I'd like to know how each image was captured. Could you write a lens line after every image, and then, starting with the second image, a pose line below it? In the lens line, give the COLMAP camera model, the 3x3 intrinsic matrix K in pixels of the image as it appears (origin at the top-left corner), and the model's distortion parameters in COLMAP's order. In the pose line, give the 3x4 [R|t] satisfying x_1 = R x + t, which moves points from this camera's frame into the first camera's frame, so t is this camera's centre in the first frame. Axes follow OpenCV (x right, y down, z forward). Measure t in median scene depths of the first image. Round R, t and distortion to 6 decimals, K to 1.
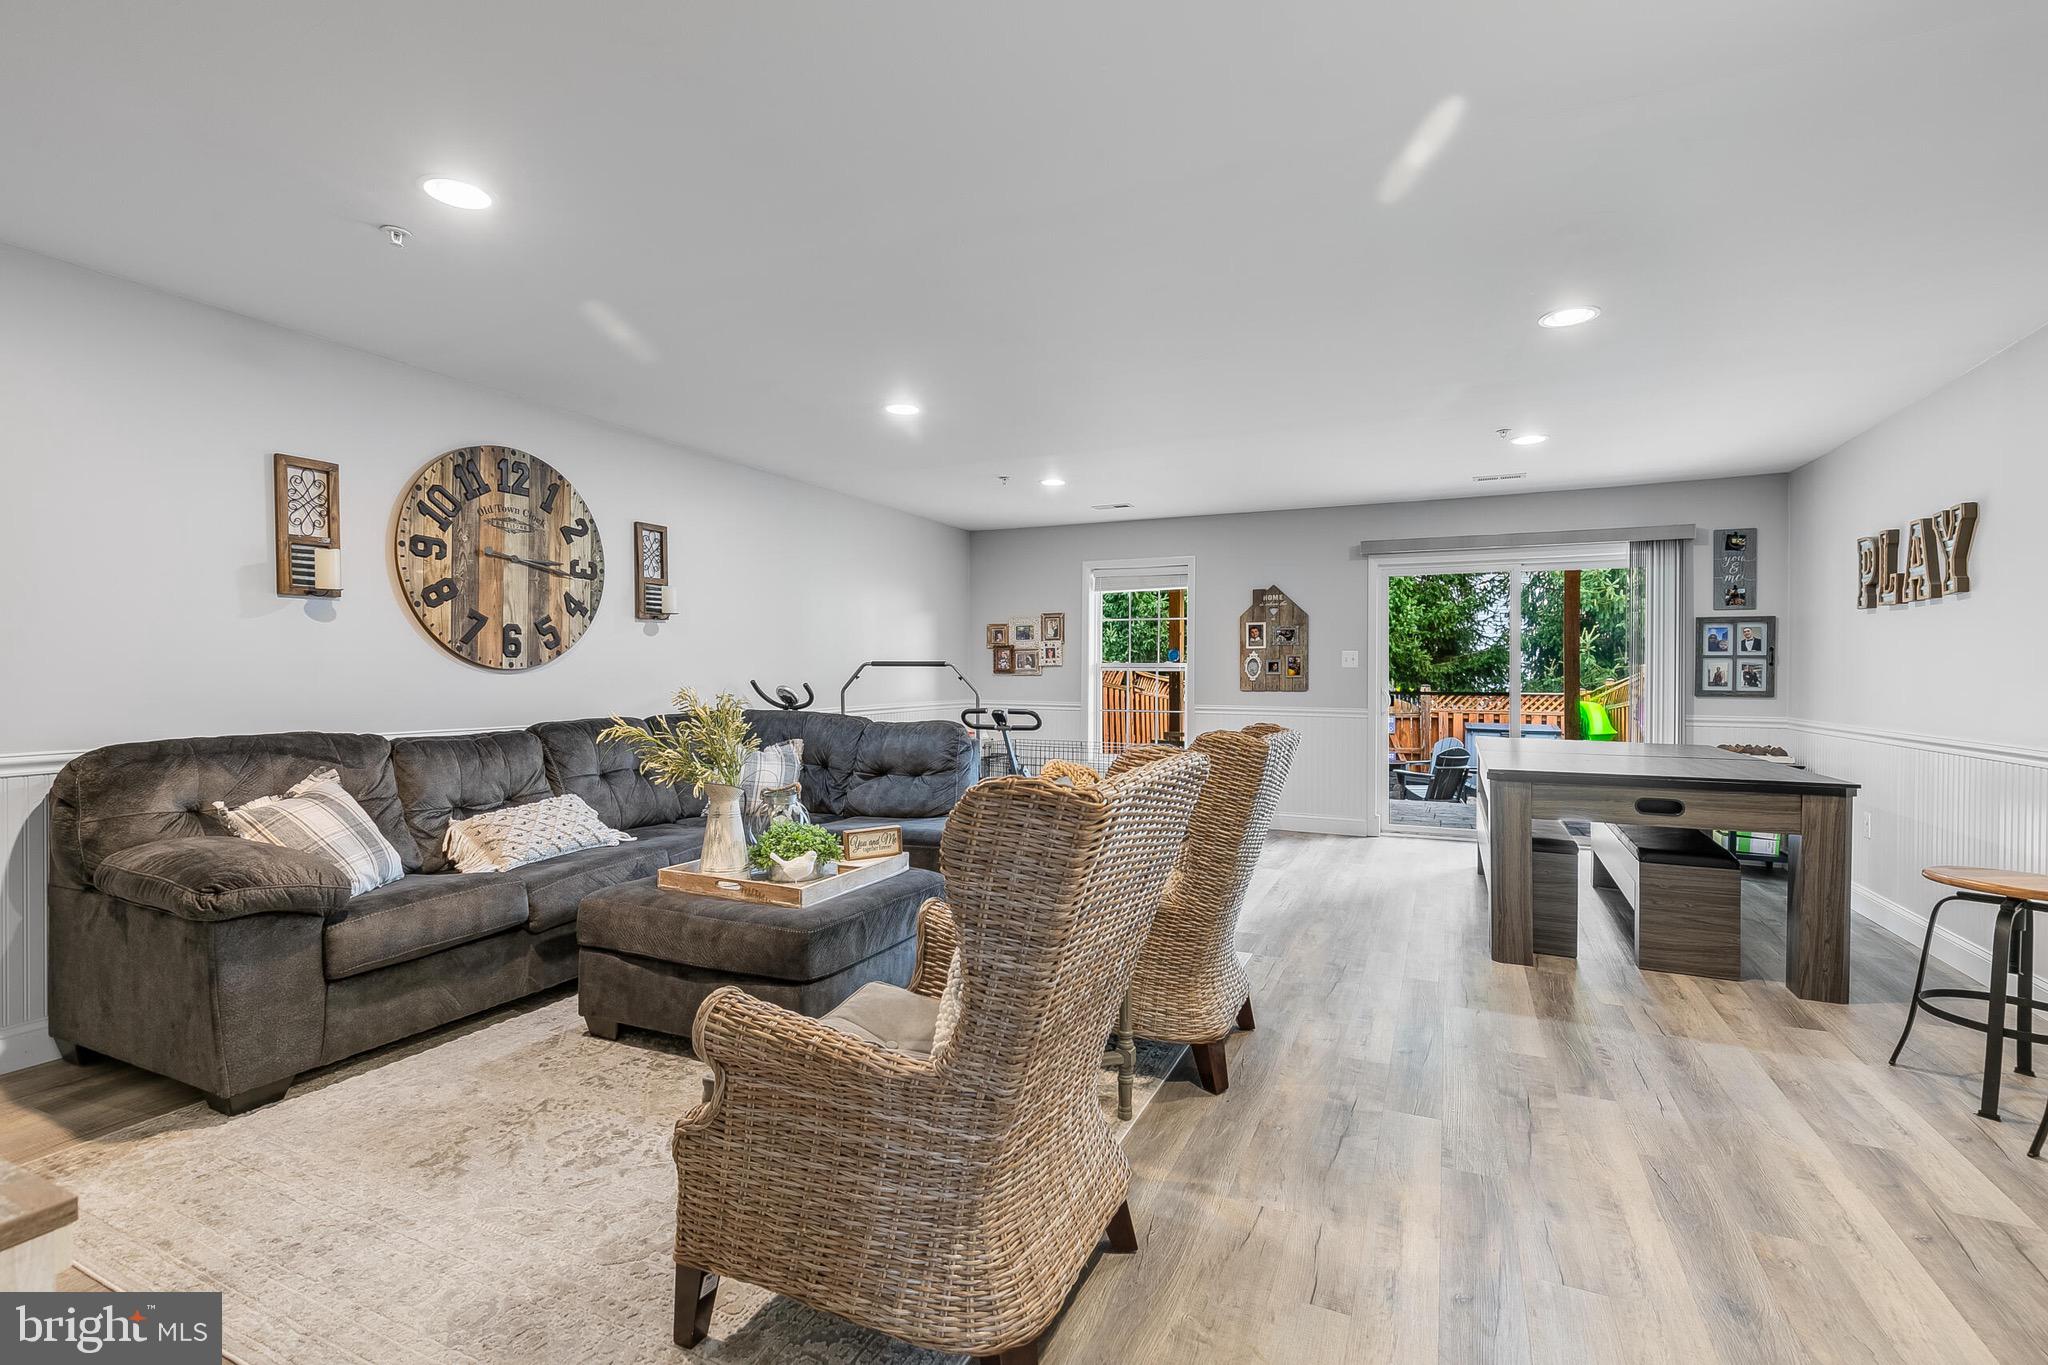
lens RADIAL K [[919.2, 0, 1020.8], [0, 919.2, 681.0], [0, 0, 1]] dist [-0.000901, -0.000405]
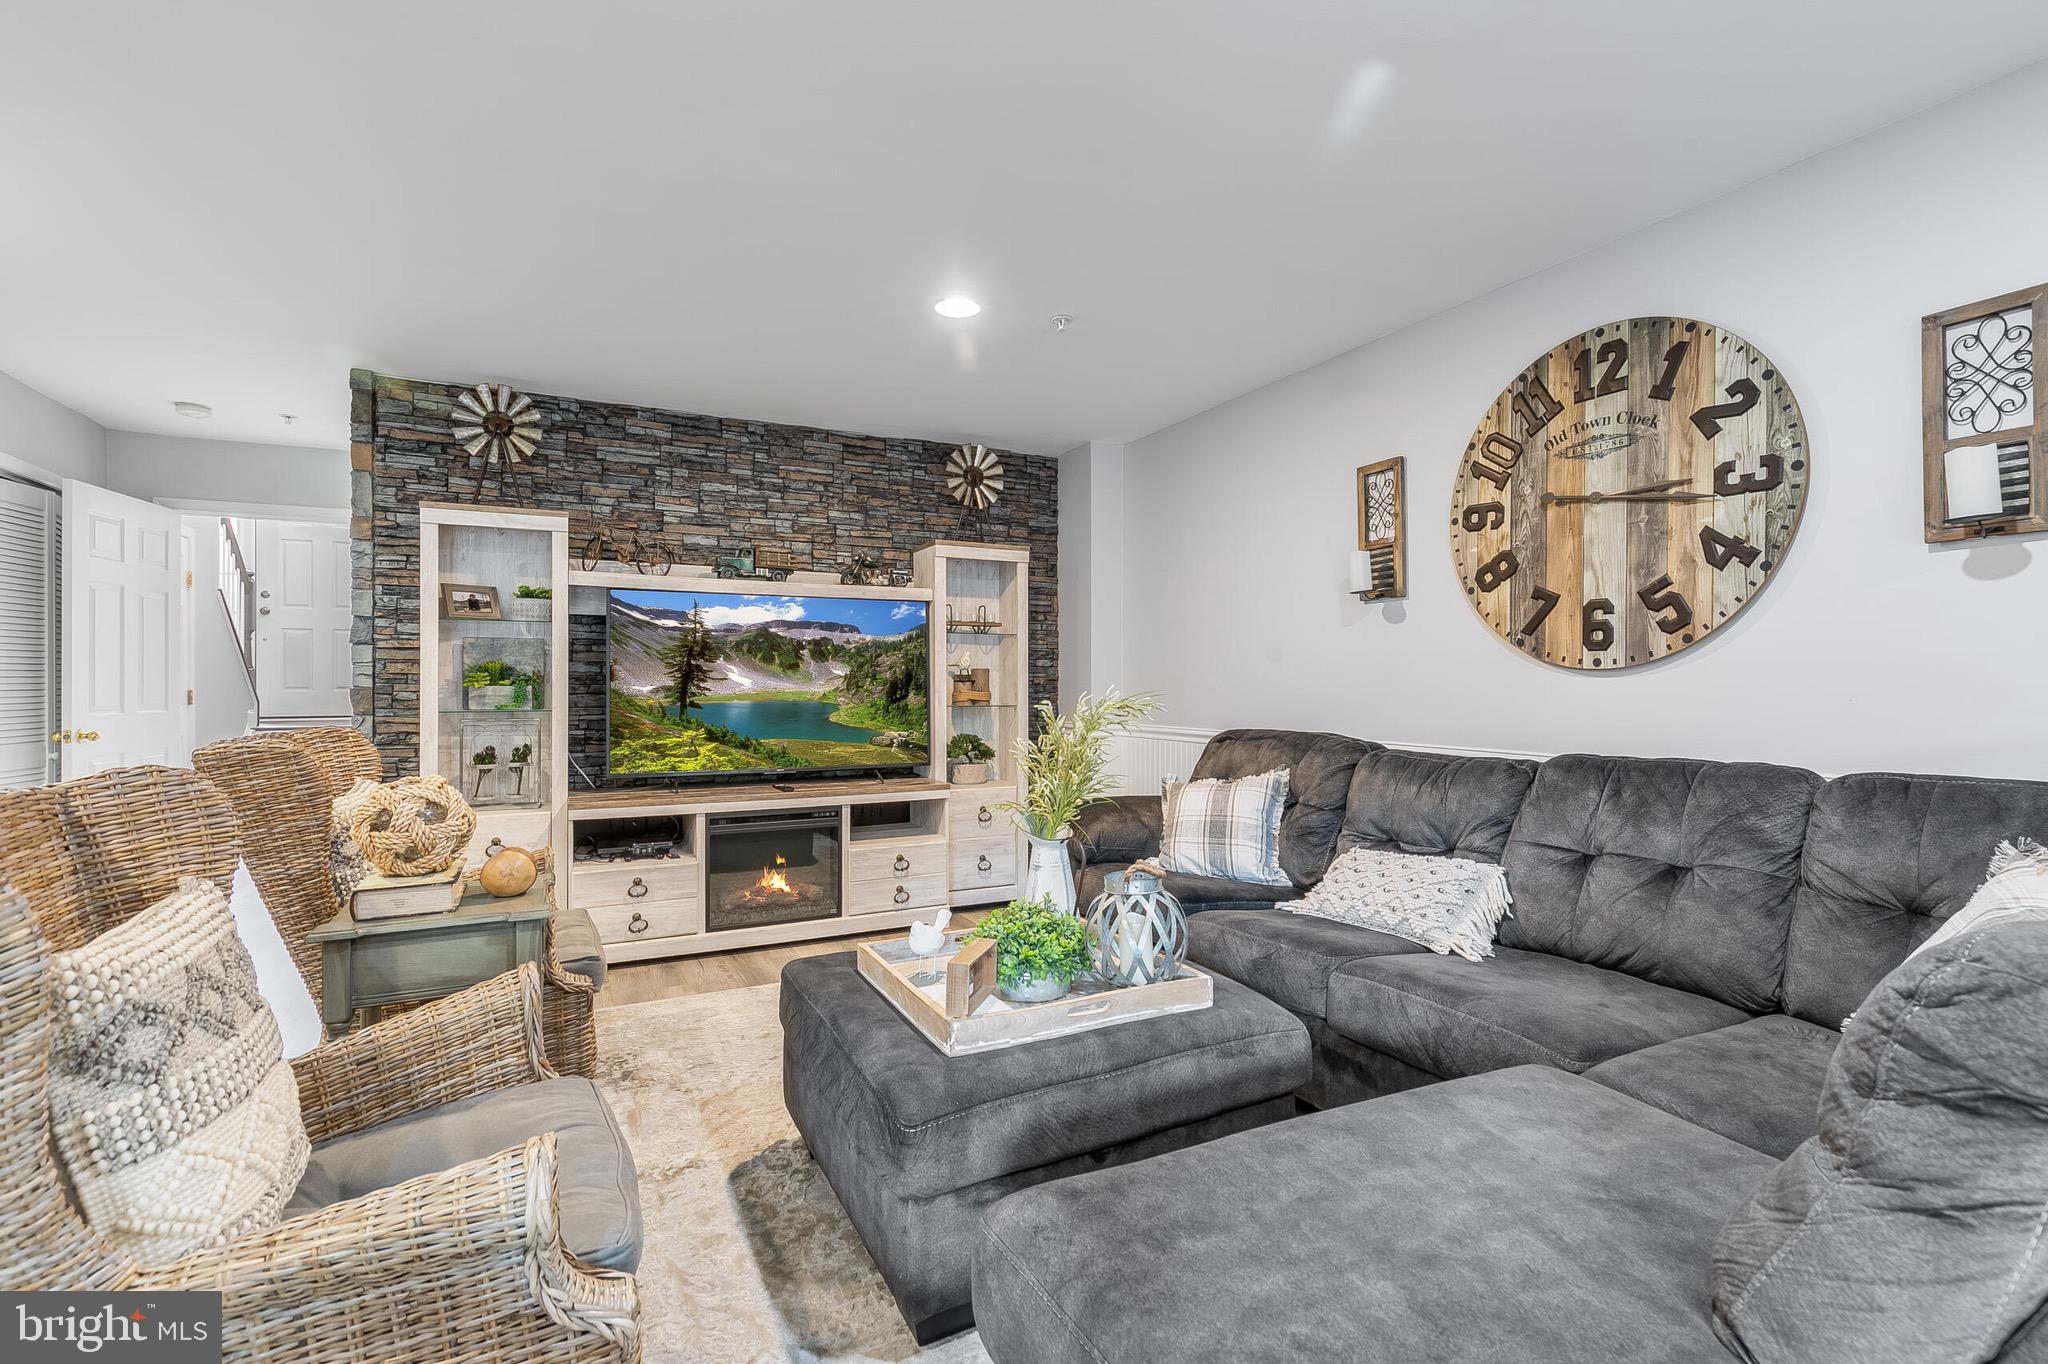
lens RADIAL K [[919.2, 0, 1021.9], [0, 919.2, 681.8], [0, 0, 1]] dist [-0.000901, -0.000405]
pose [[-0.634482, -0.000323, -0.772938, 0.201885], [-0.008015, 0.999949, 0.006161, -0.004703], [0.772896, 0.010105, -0.634452, 1.100100]]
